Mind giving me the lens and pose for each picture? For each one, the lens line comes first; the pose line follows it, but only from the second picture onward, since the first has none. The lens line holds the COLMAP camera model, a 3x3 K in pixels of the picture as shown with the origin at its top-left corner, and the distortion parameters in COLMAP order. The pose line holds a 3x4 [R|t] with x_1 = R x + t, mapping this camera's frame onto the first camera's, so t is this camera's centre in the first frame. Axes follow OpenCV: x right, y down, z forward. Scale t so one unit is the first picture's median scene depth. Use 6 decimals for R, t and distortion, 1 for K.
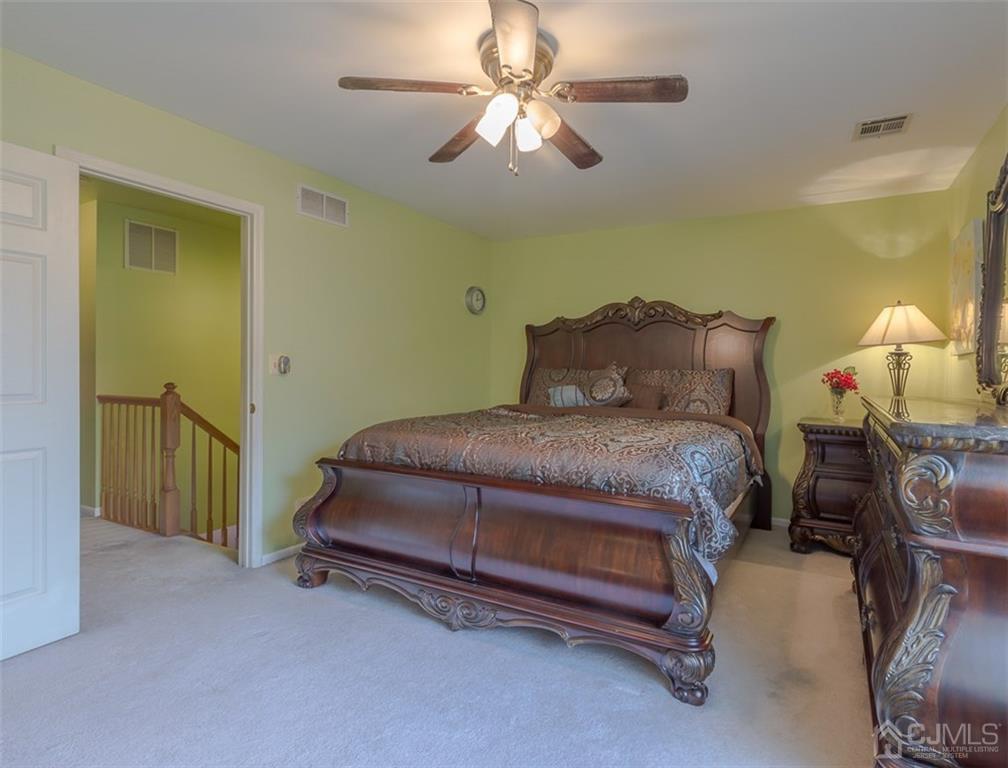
lens RADIAL K [[522.5, 0, 557.1], [0, 522.5, 381.6], [0, 0, 1]] dist [0.001018, -0.001484]
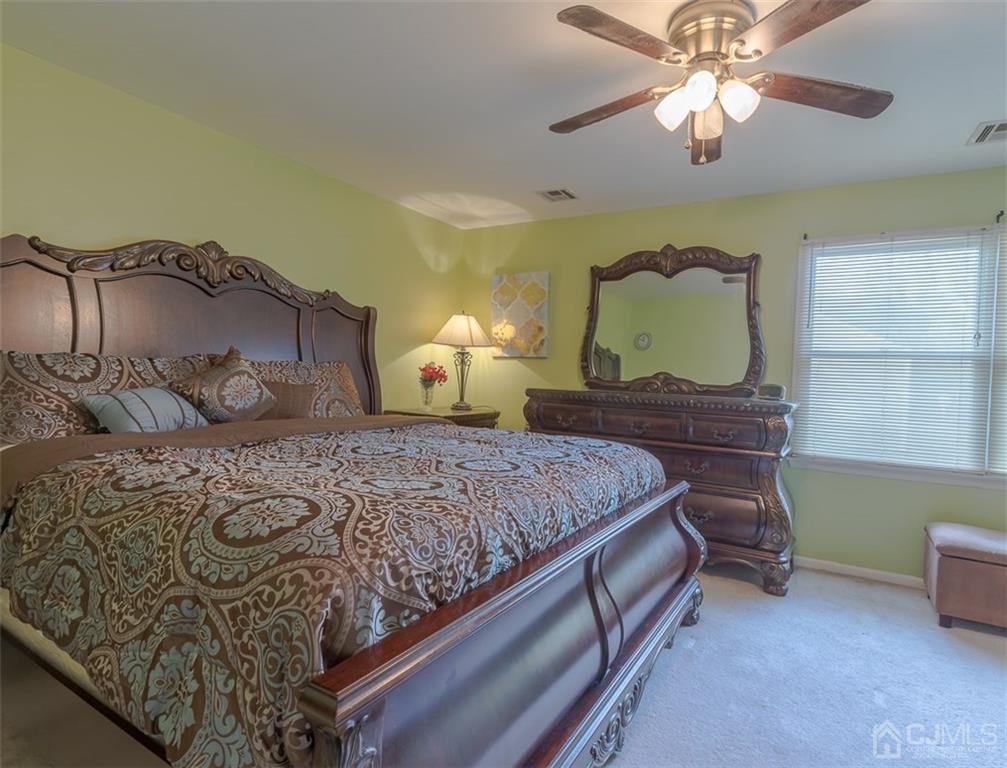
lens RADIAL K [[522.0, 0, 556.5], [0, 522.0, 381.6], [0, 0, 1]] dist [0.001018, -0.001484]
pose [[0.028166, -0.030836, 0.999128, -0.583128], [-0.012852, 0.999430, 0.031207, -0.024796], [-0.999521, -0.013720, 0.027754, 0.712441]]
